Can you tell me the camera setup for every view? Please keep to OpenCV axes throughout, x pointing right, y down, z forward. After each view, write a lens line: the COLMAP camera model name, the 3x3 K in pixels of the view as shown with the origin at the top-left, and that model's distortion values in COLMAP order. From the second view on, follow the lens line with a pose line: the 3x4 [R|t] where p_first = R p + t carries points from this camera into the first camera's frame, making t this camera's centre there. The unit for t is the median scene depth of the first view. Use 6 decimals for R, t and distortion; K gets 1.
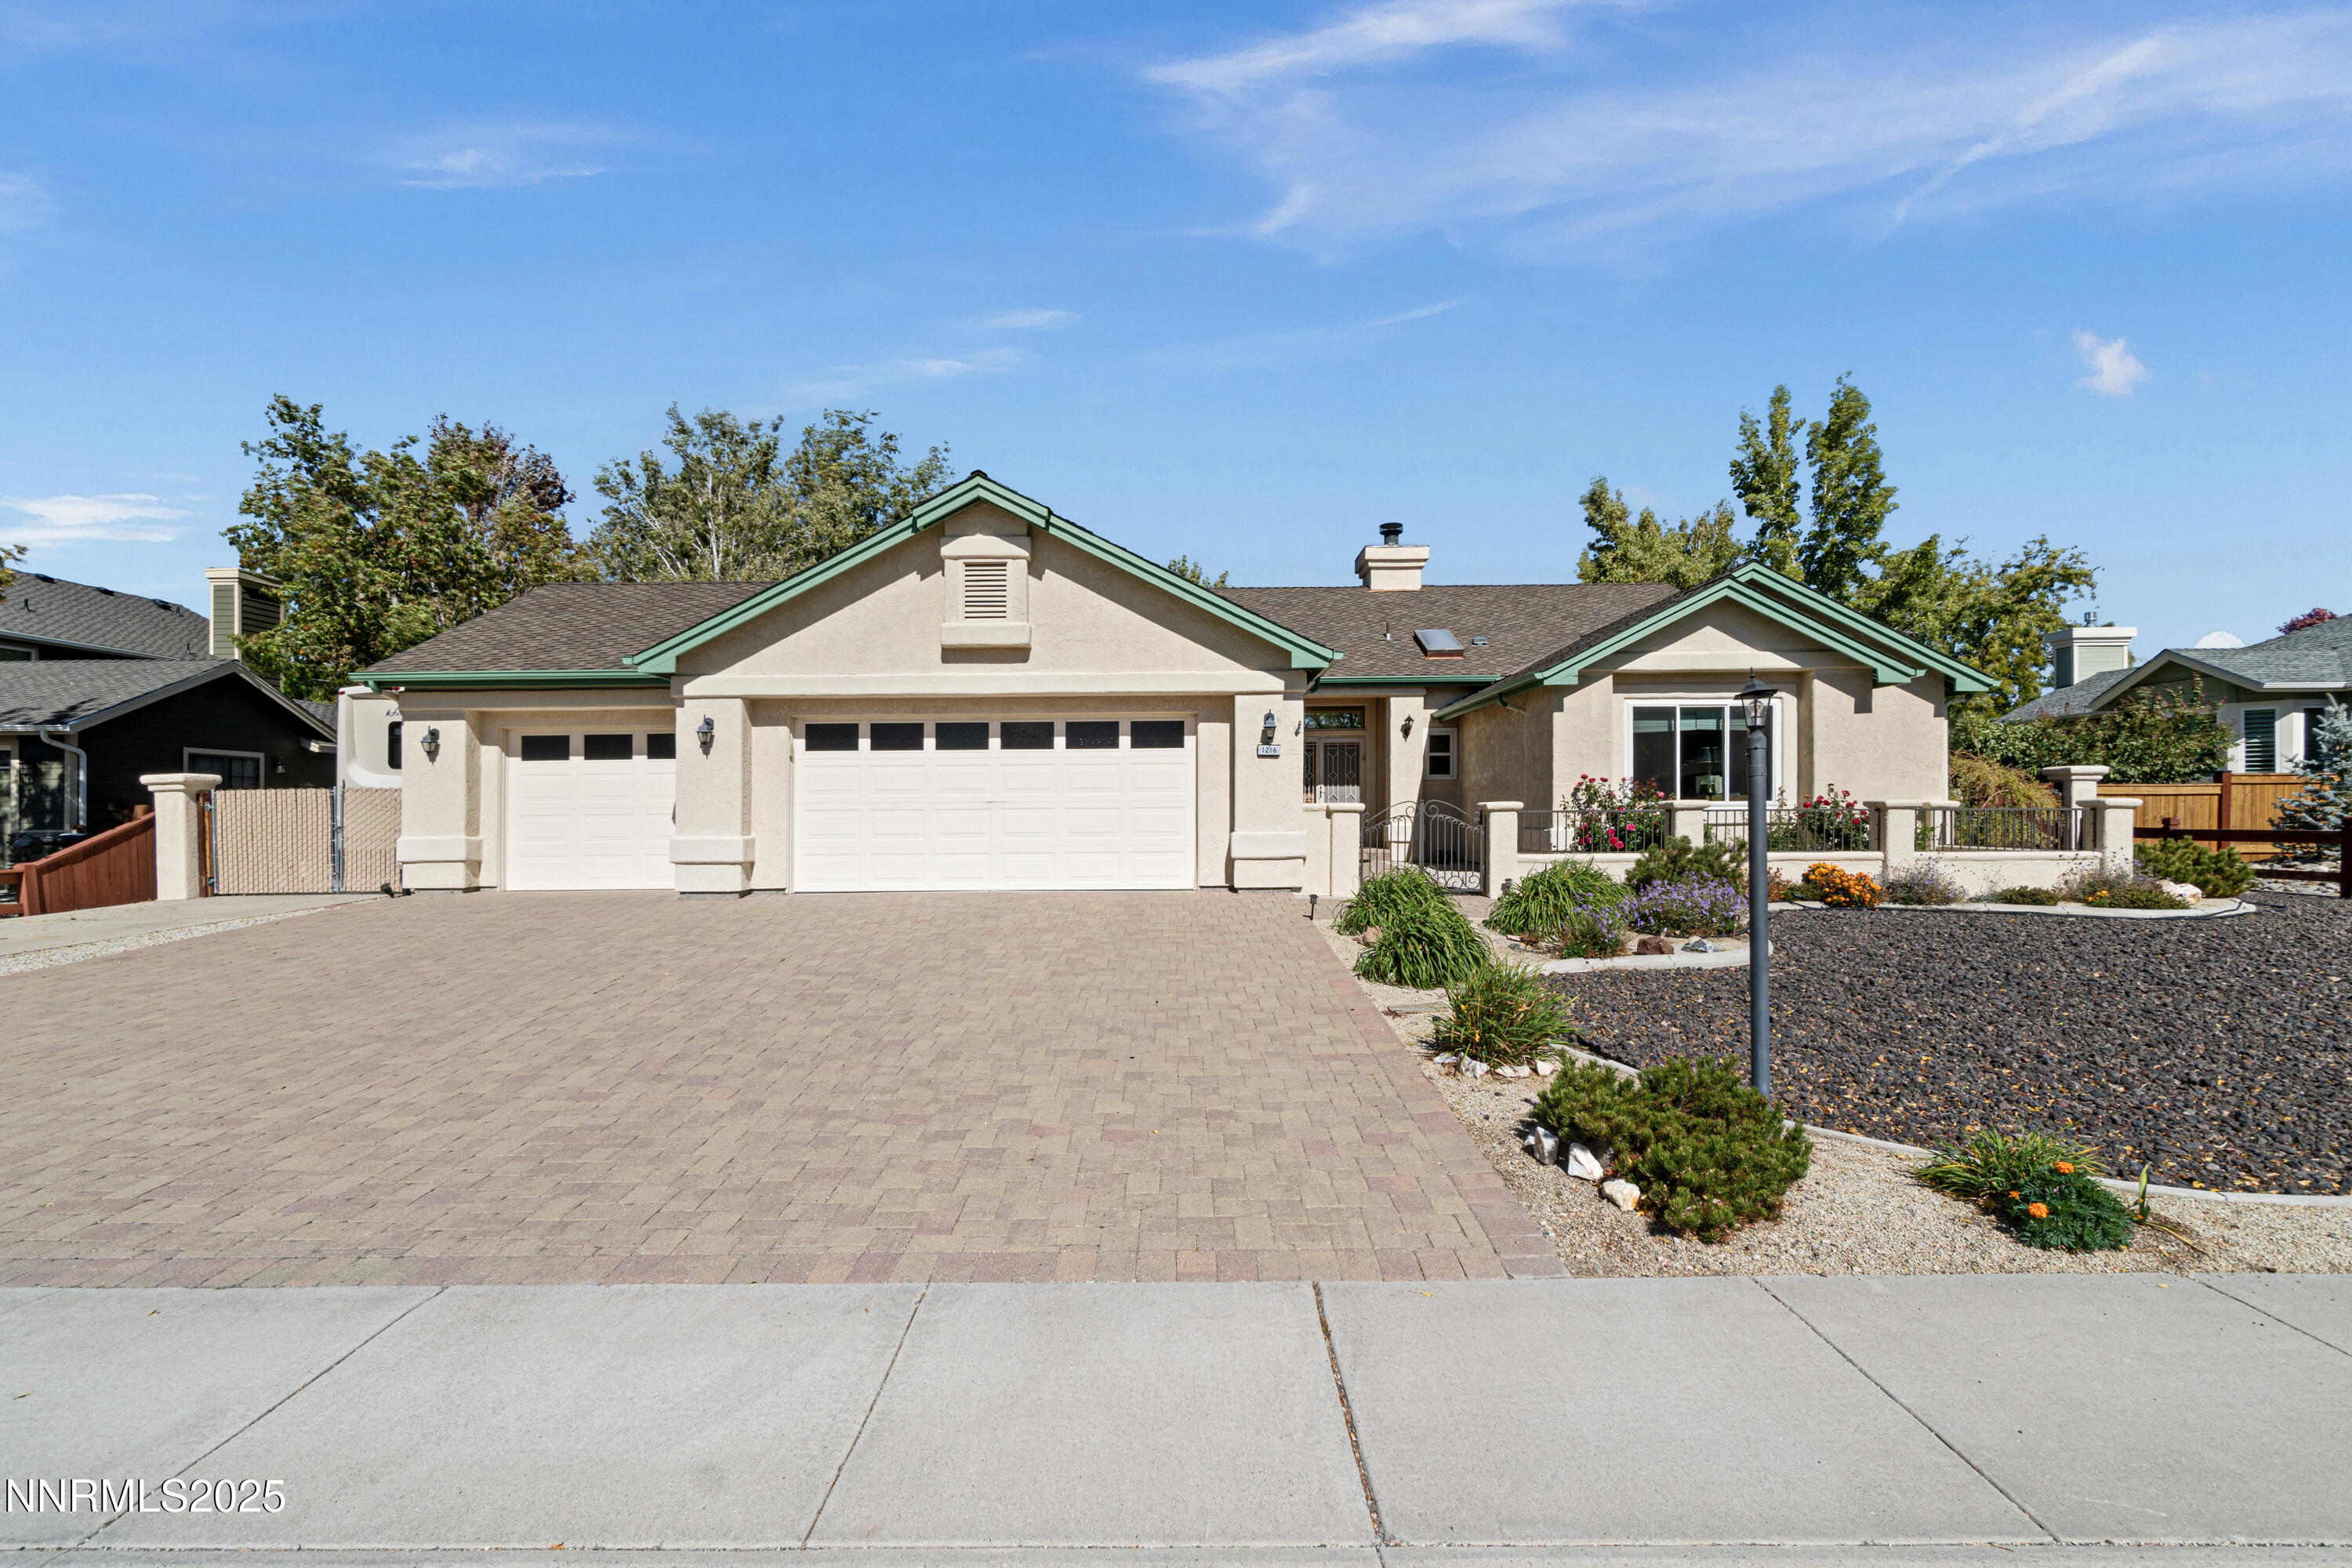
lens RADIAL K [[1017.1, 0, 1163.4], [0, 1017.1, 775.5], [0, 0, 1]] dist [-0.002158, 0.000674]
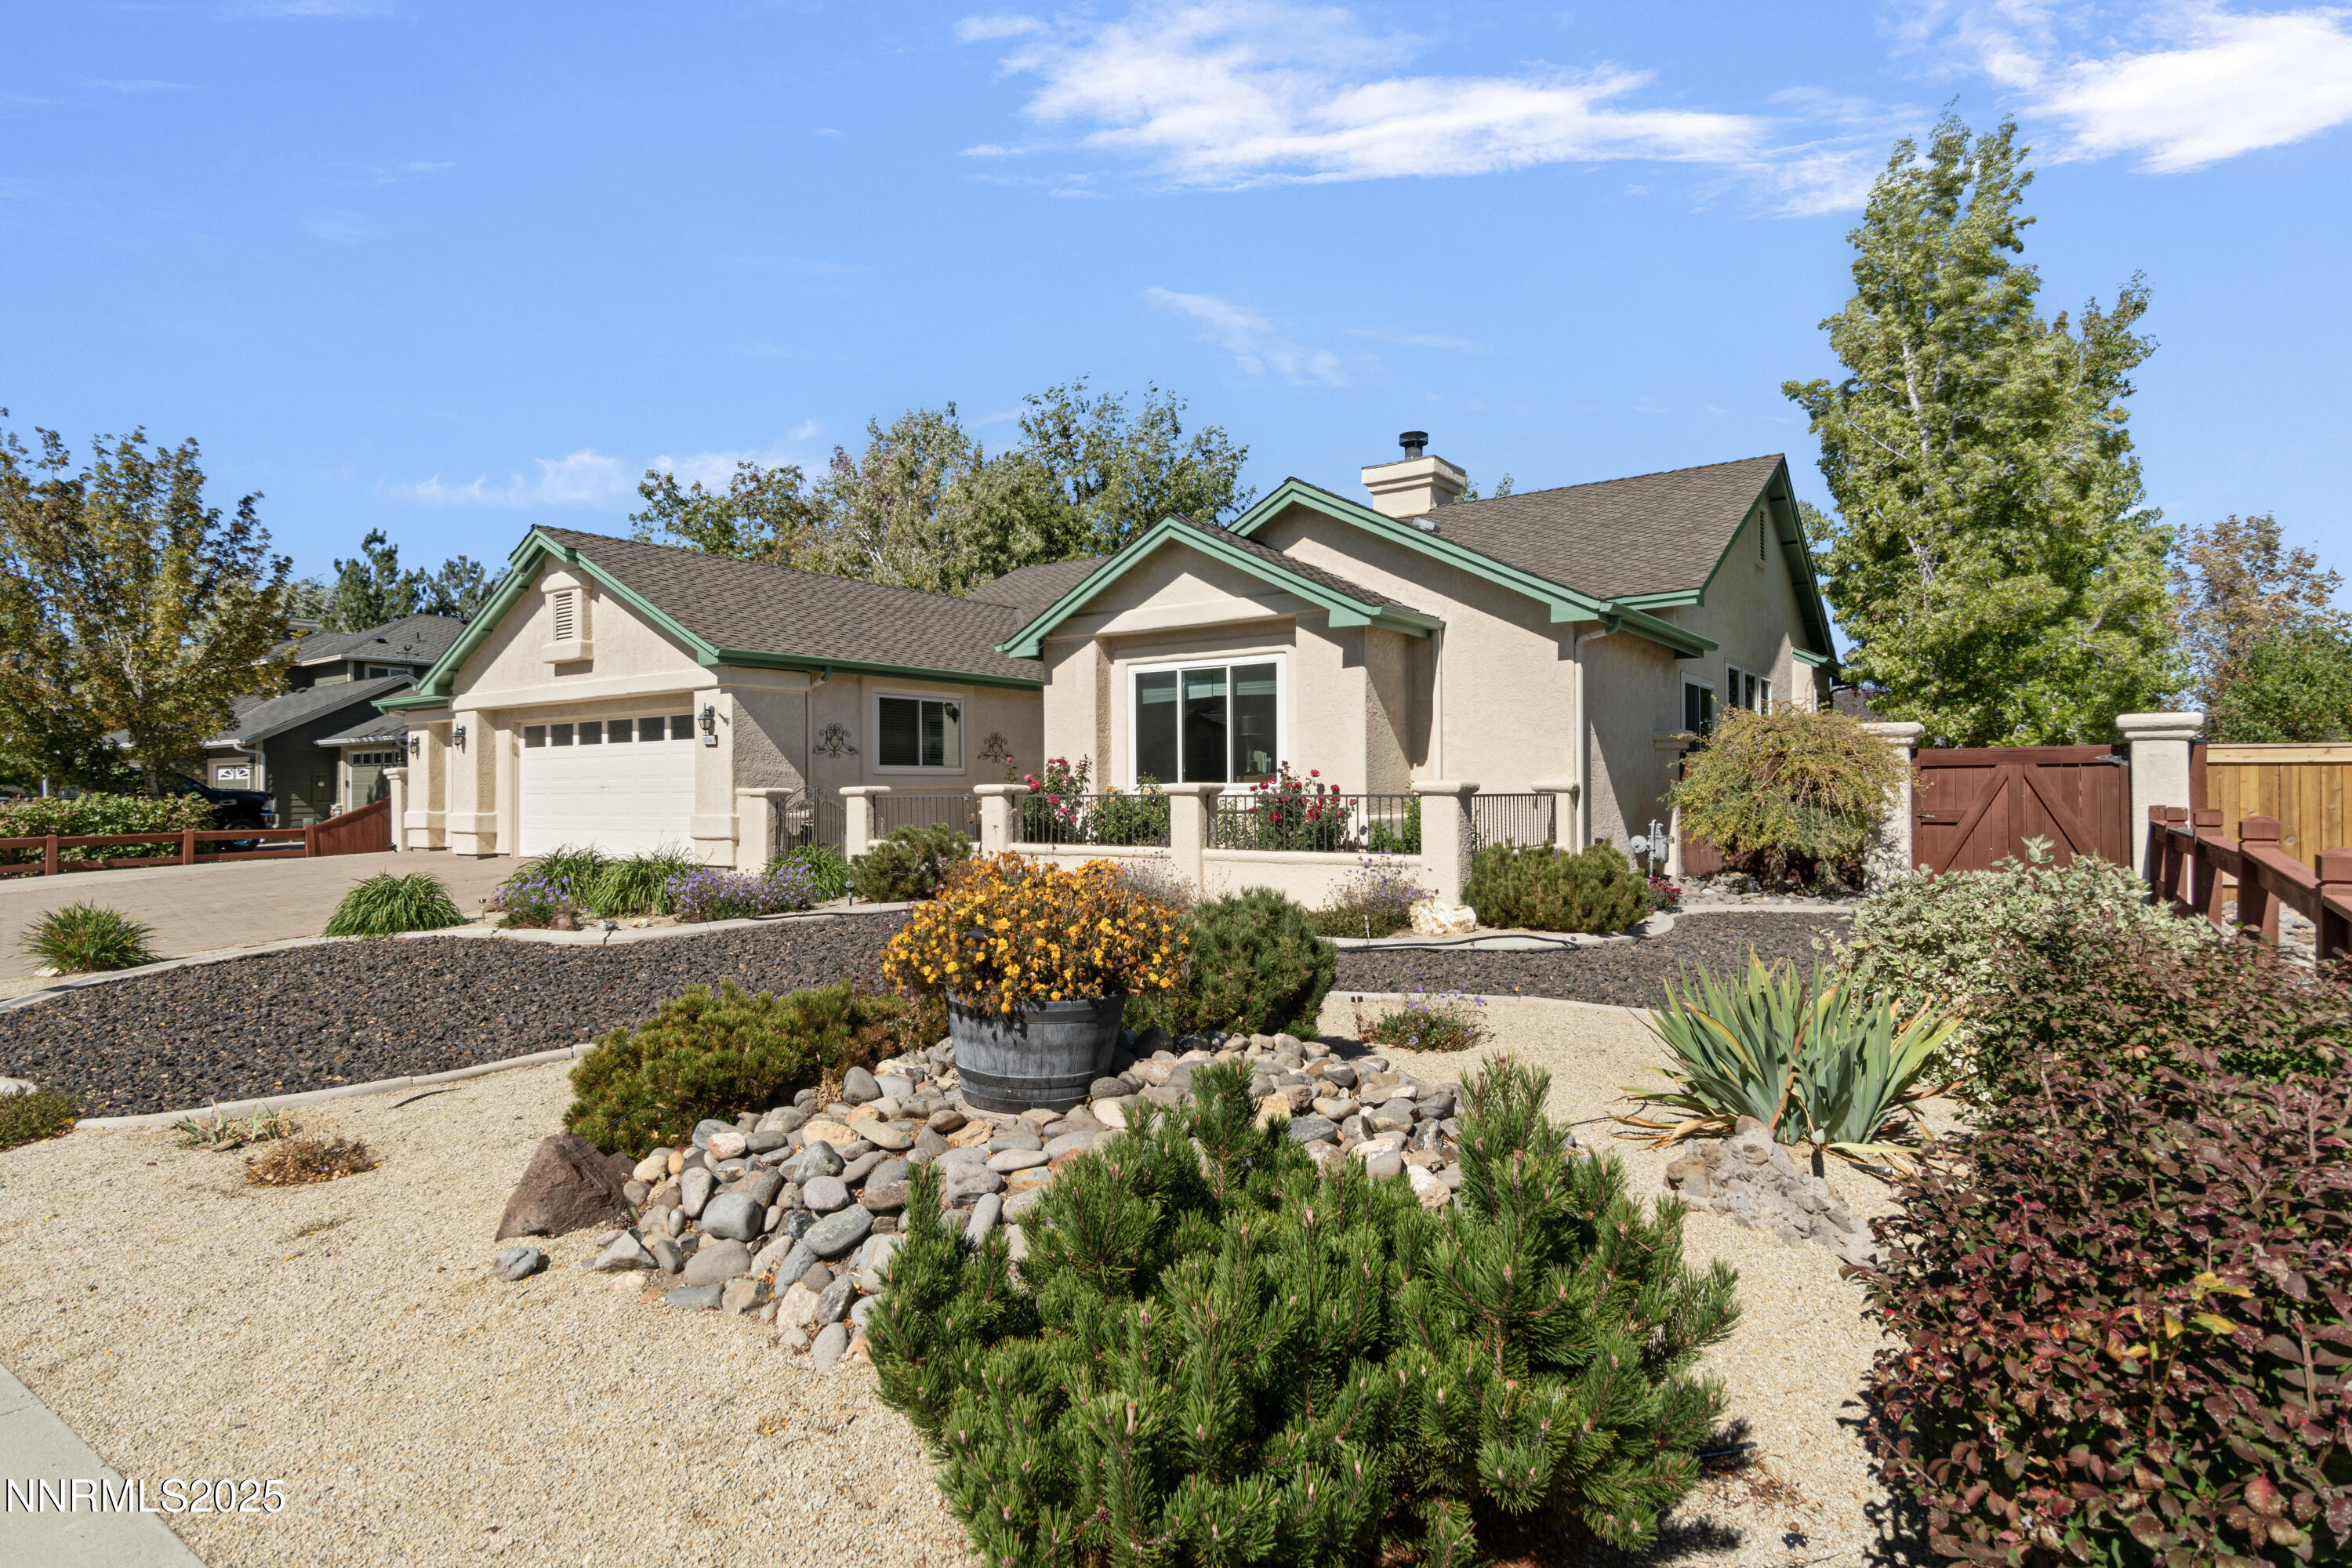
lens RADIAL K [[1174.3, 0, 1172.4], [0, 1174.3, 754.2], [0, 0, 1]] dist [-0.000282, -0.000029]
pose [[0.815803, -0.016656, -0.578090, 1.058083], [0.015804, 0.999854, -0.006506, 0.007020], [0.578114, -0.003828, 0.815947, 0.210071]]
